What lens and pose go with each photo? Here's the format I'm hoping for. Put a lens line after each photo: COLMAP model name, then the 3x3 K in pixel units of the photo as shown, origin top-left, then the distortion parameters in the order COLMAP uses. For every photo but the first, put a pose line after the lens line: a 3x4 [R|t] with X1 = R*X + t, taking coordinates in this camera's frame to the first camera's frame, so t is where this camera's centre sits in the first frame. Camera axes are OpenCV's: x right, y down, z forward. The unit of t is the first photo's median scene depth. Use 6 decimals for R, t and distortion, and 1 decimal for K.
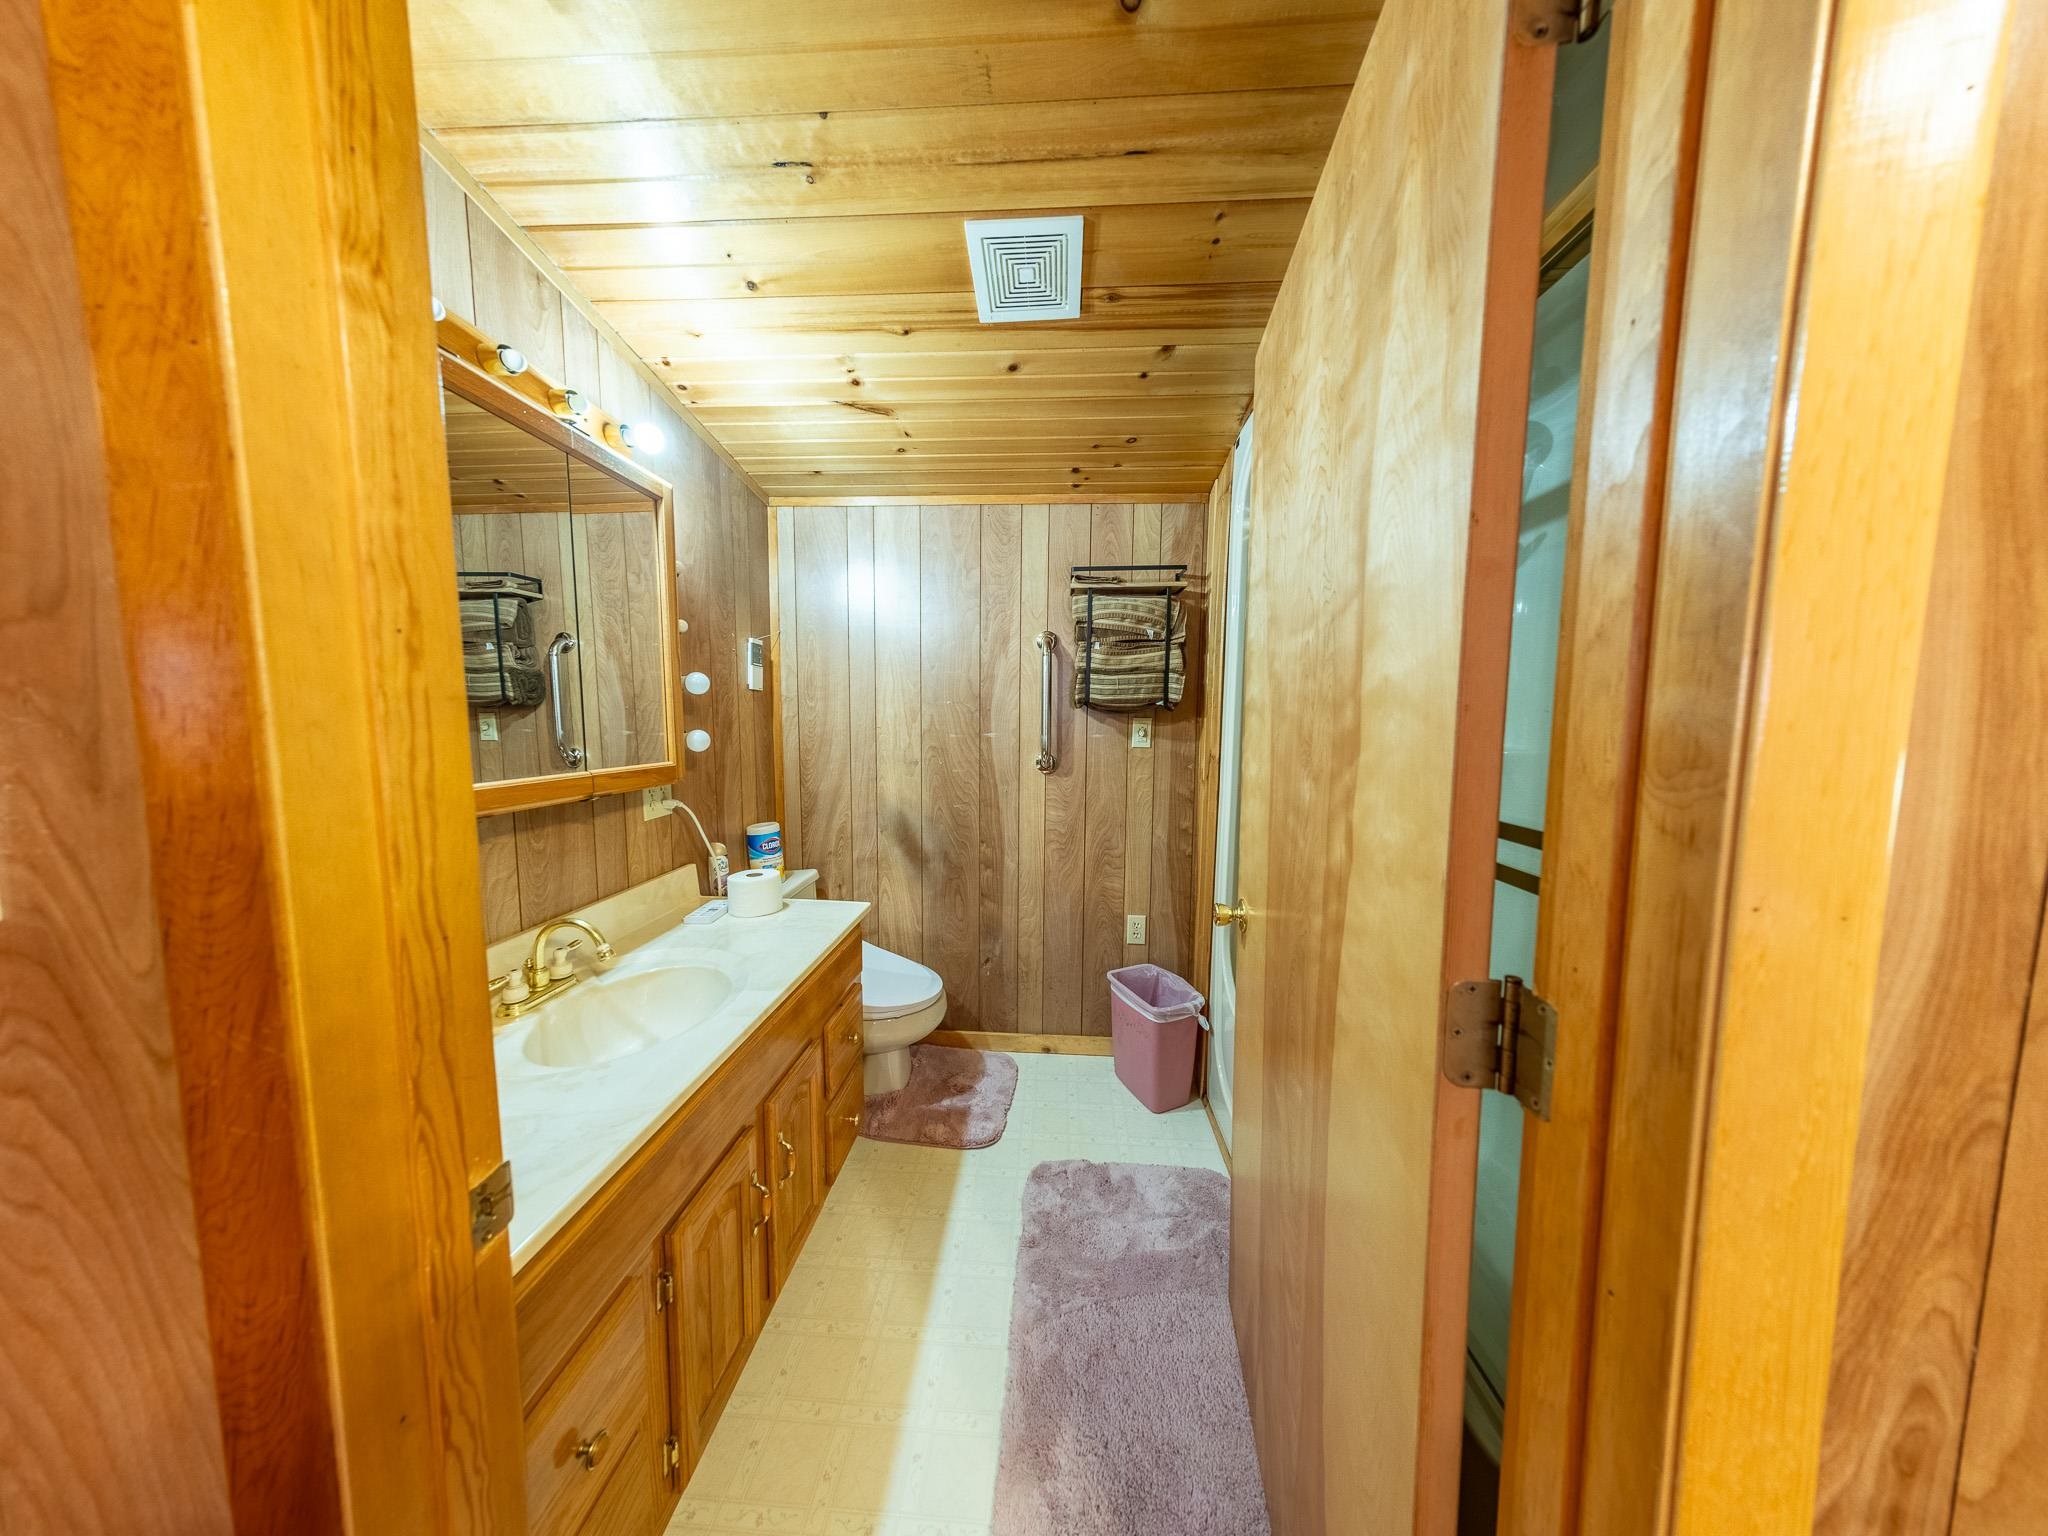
lens RADIAL K [[582.0, 0, 1020.5], [0, 582.0, 767.4], [0, 0, 1]] dist [0.004637, -0.000068]
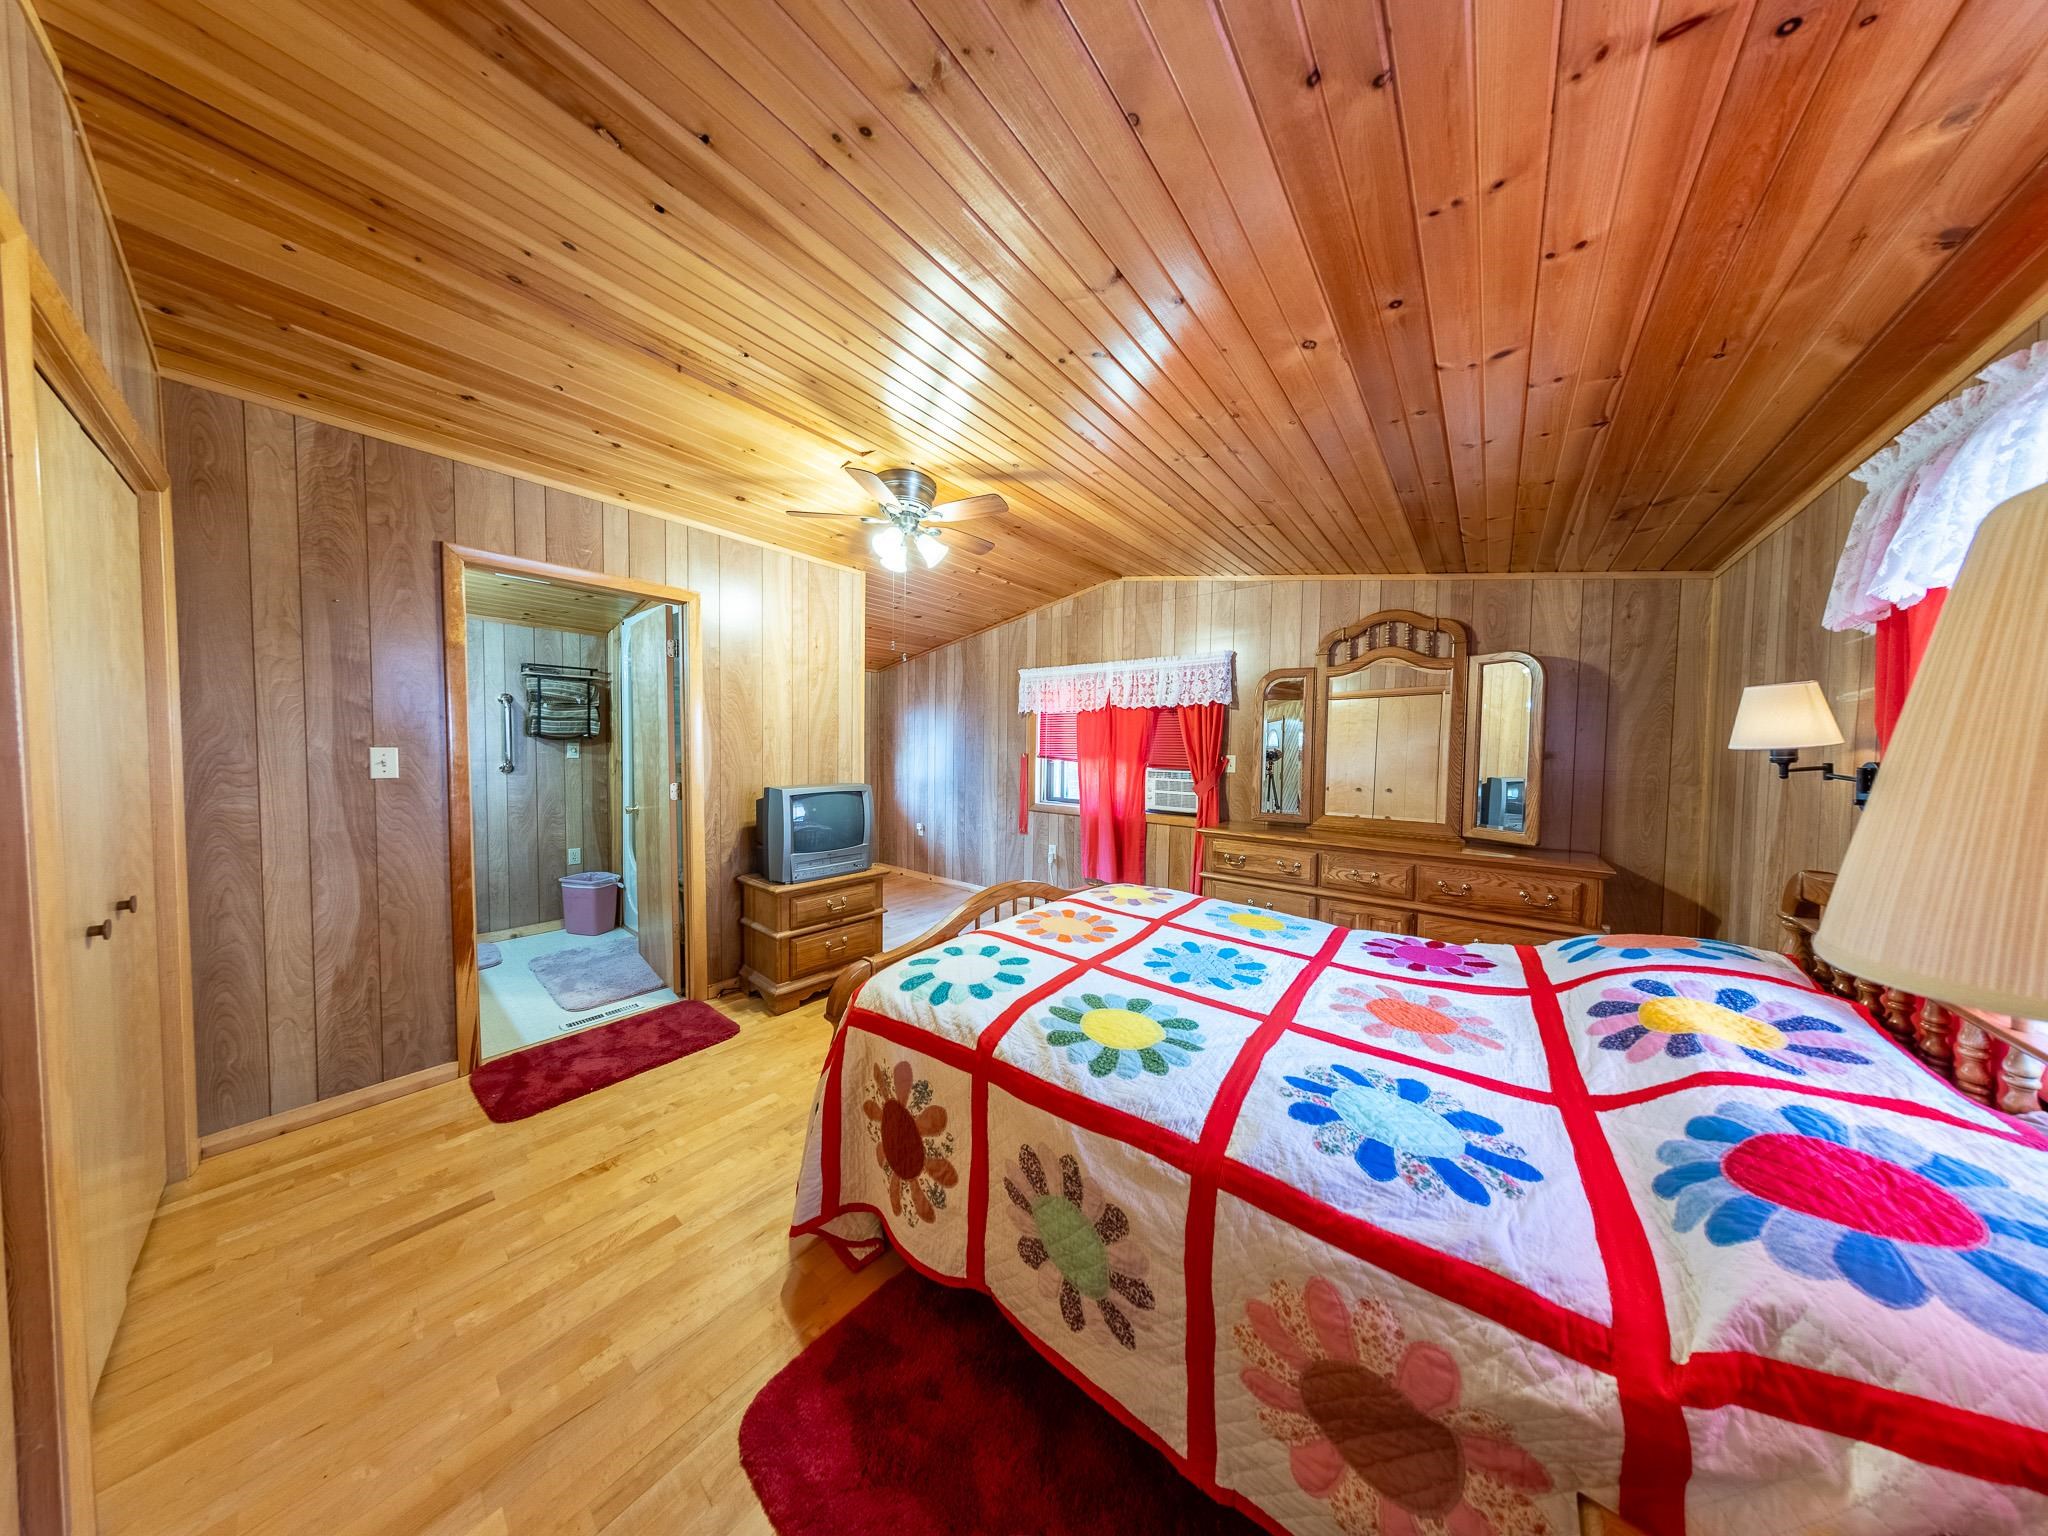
lens RADIAL K [[582.0, 0, 1020.5], [0, 582.0, 767.4], [0, 0, 1]] dist [0.004637, -0.000068]
pose [[0.586996, -0.030752, 0.809006, -0.496389], [0.064652, 0.997867, -0.008978, 0.111951], [-0.807004, 0.057574, 0.587732, -1.345083]]
